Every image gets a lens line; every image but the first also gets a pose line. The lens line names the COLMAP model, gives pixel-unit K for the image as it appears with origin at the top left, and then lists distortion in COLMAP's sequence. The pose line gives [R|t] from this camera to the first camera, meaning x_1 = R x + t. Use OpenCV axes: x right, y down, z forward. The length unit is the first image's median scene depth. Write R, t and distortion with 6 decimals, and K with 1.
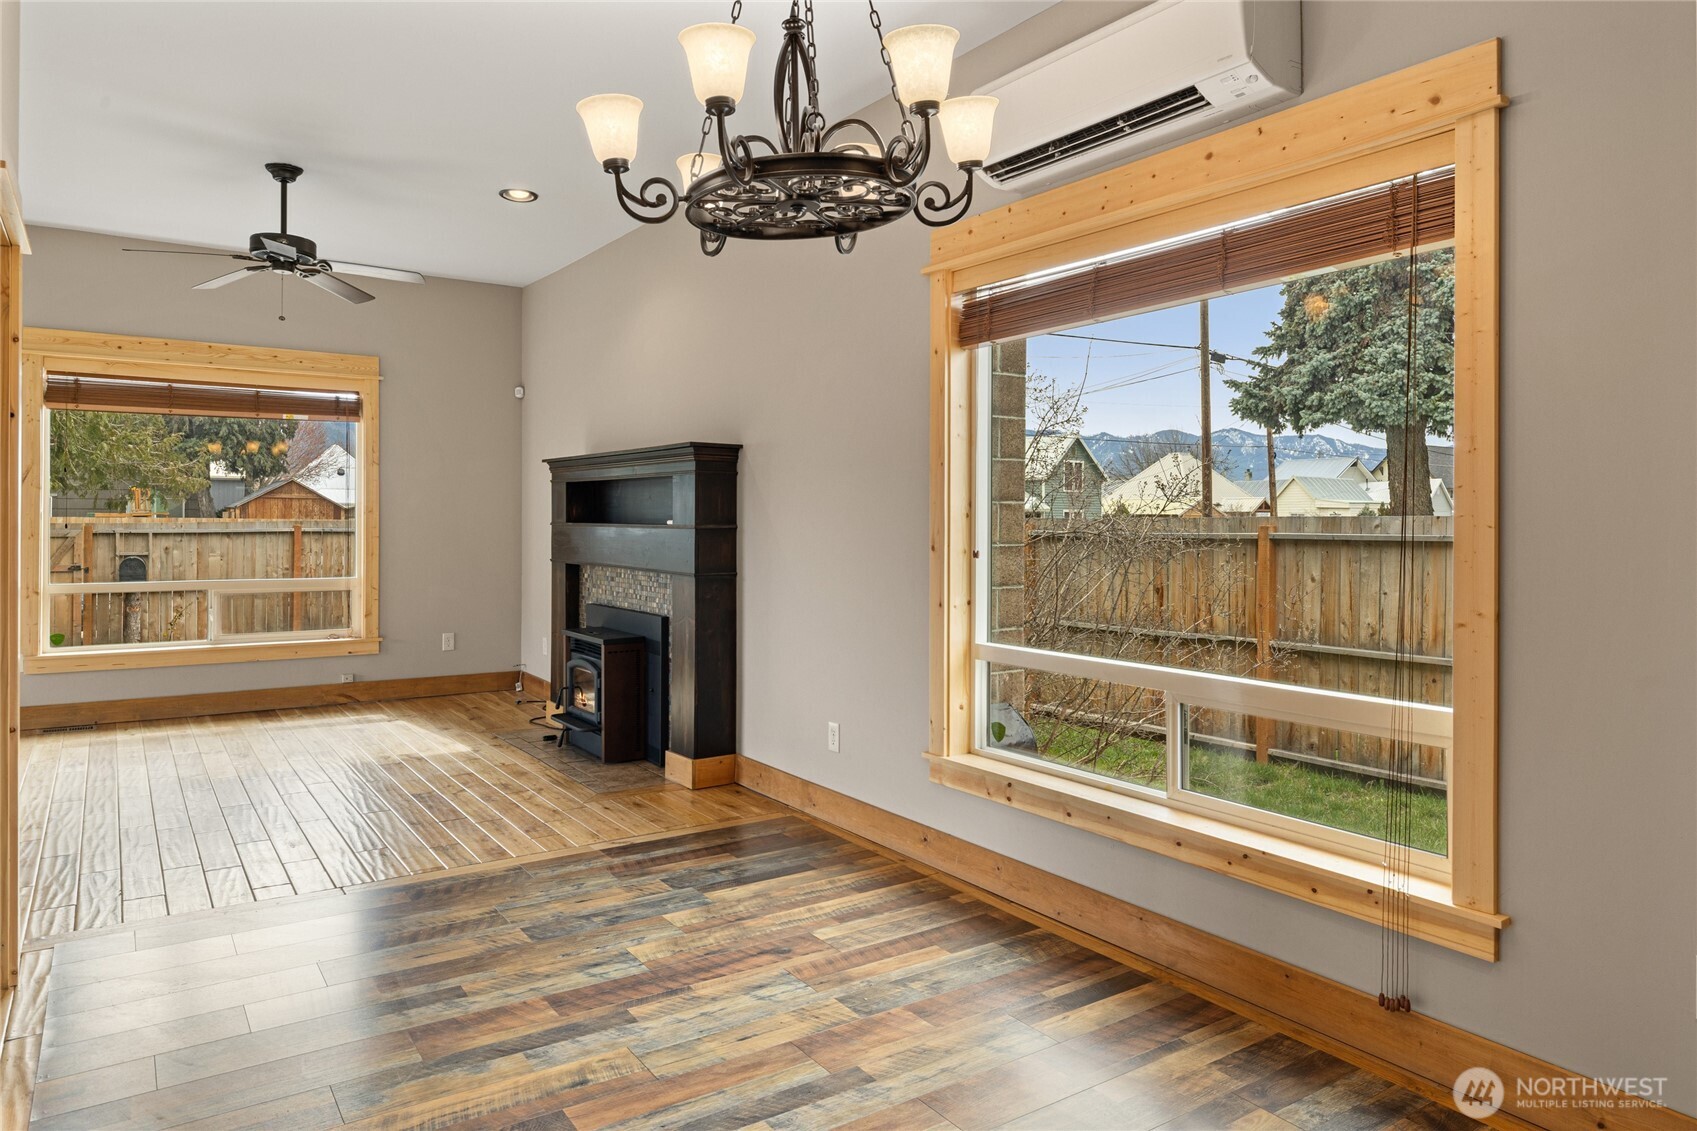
lens RADIAL K [[1094.0, 0, 842.4], [0, 1094.0, 521.5], [0, 0, 1]] dist [-0.001743, -0.000953]
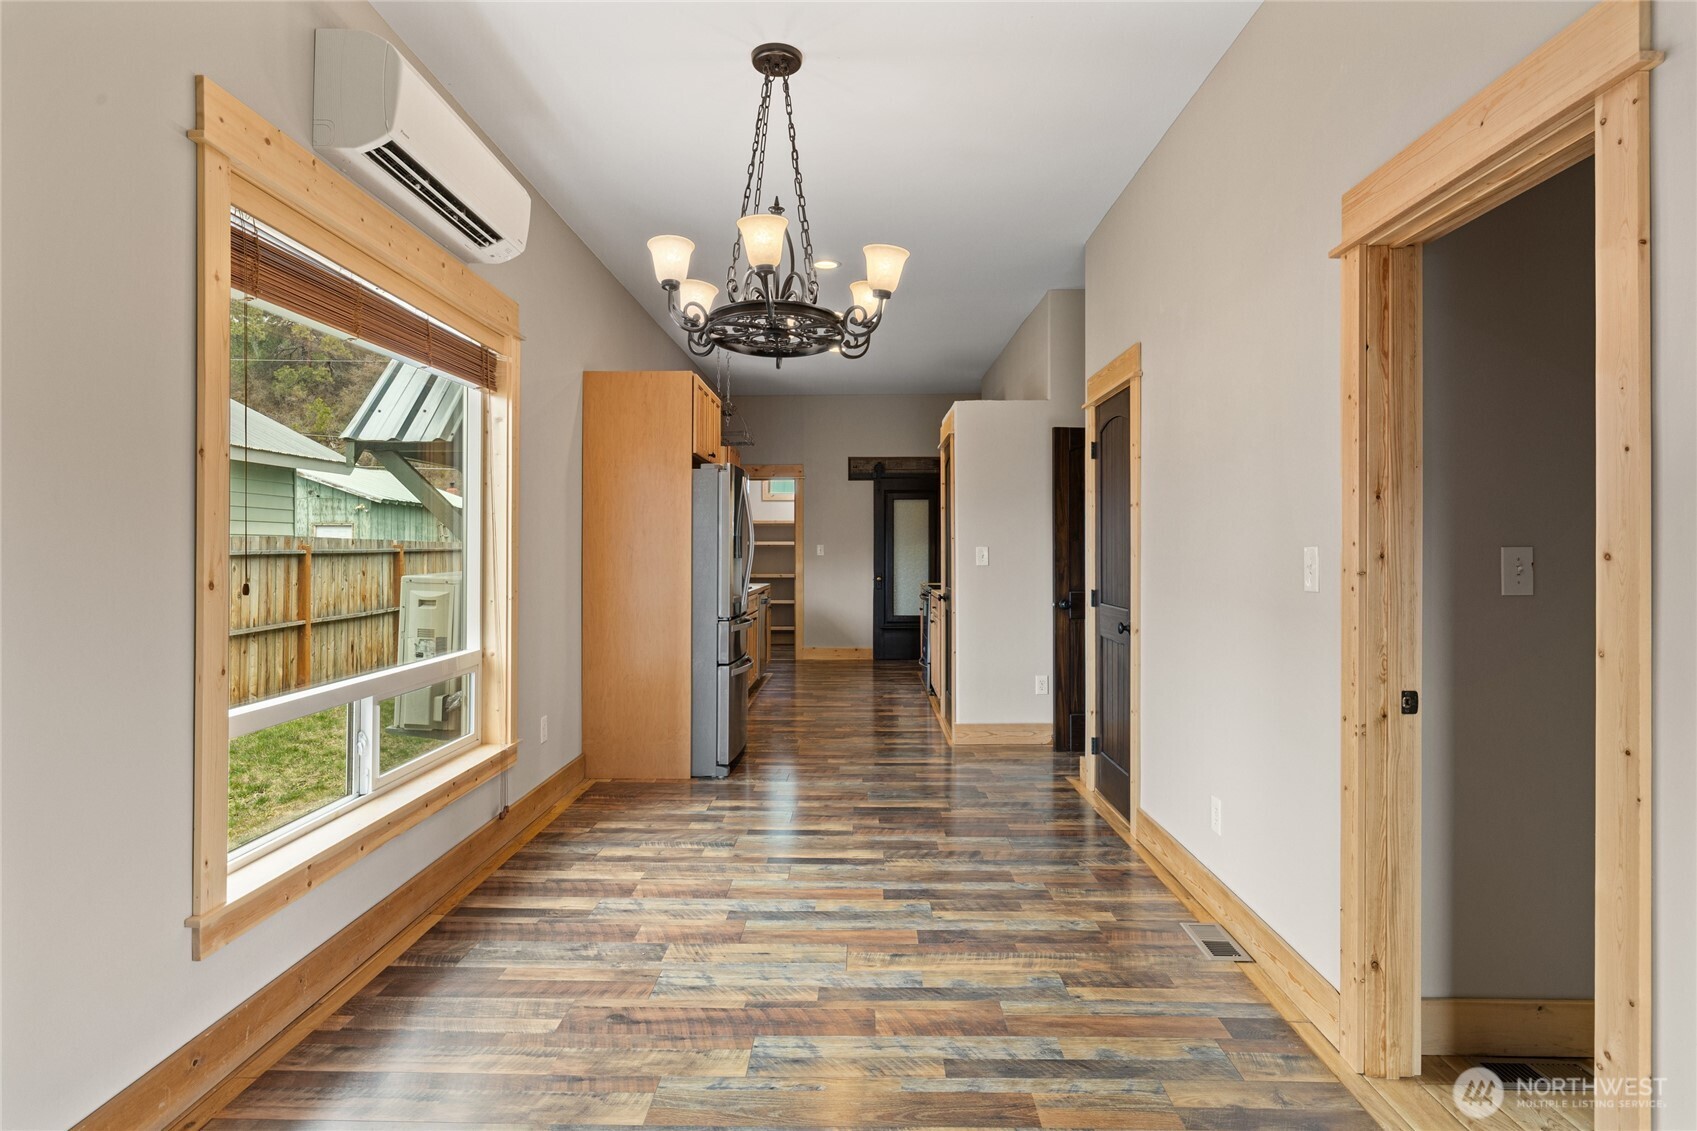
lens RADIAL K [[918.2, 0, 845.1], [0, 918.2, 551.7], [0, 0, 1]] dist [0.000732, -0.000655]
pose [[-0.820733, -0.007613, 0.571262, -0.632430], [-0.005247, 0.999969, 0.005789, -0.000177], [-0.571288, 0.001754, -0.820748, 1.490041]]
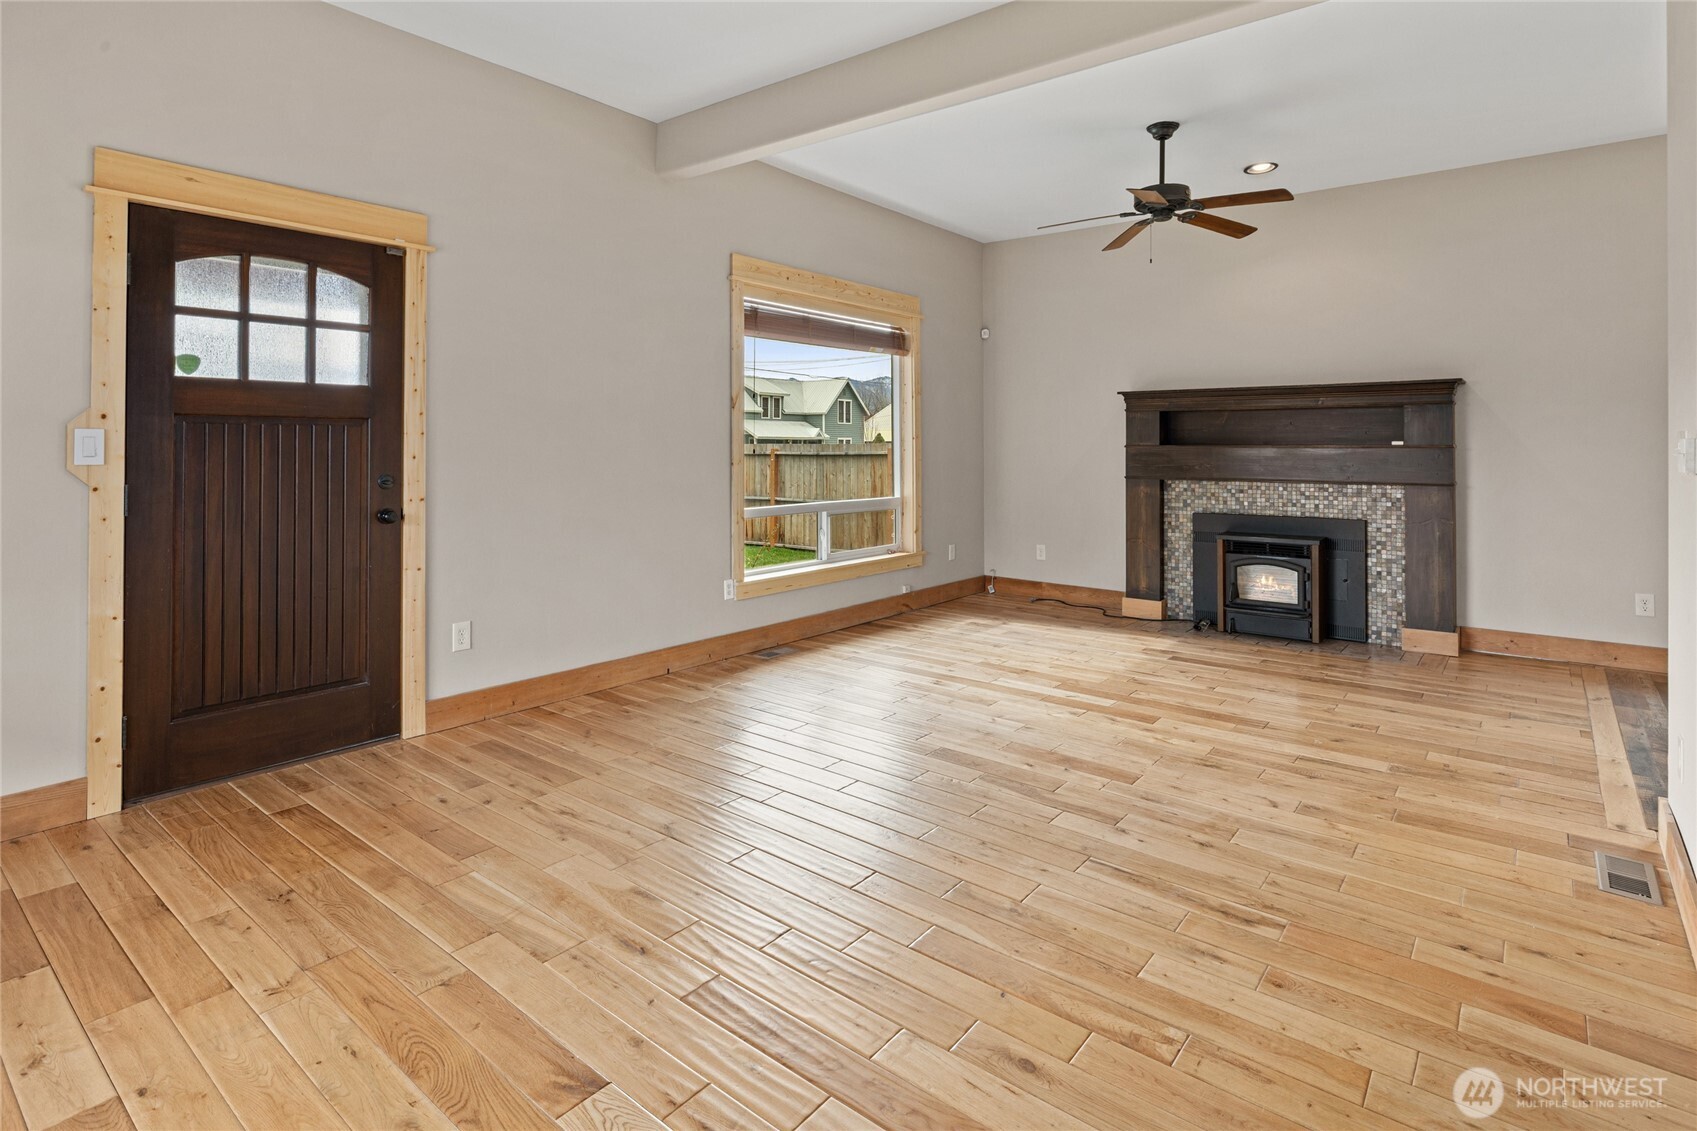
lens RADIAL K [[871.6, 0, 843.7], [0, 871.6, 439.7], [0, 0, 1]] dist [-0.002448, 0.000336]
pose [[0.954780, -0.005151, 0.297268, -1.713146], [0.008039, 0.999932, -0.008493, 0.000455], [-0.297204, 0.010498, 0.954756, 0.402283]]
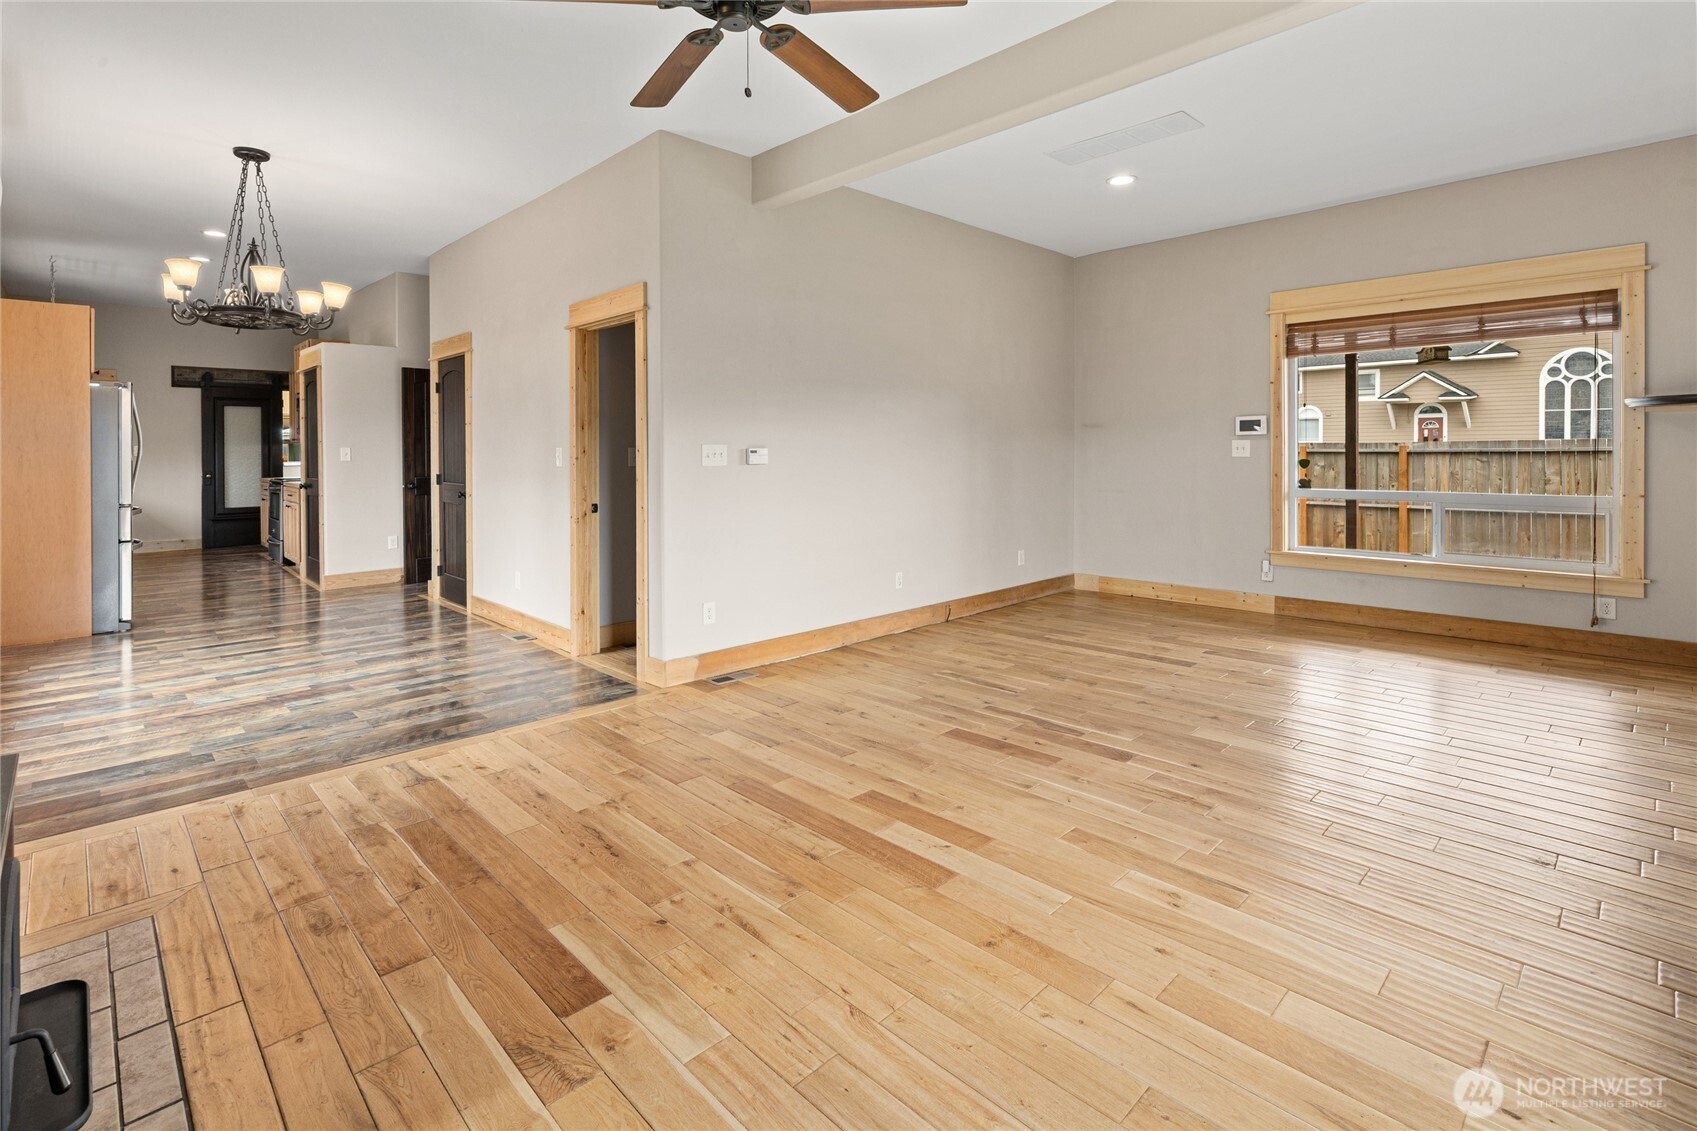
lens RADIAL K [[799.1, 0, 837.2], [0, 799.1, 450.6], [0, 0, 1]] dist [-0.003486, 0.000177]
pose [[-0.984796, -0.001491, -0.173706, -0.776901], [-0.002049, 0.999993, 0.003034, -0.002143], [0.173700, 0.003344, -0.984793, 2.264487]]
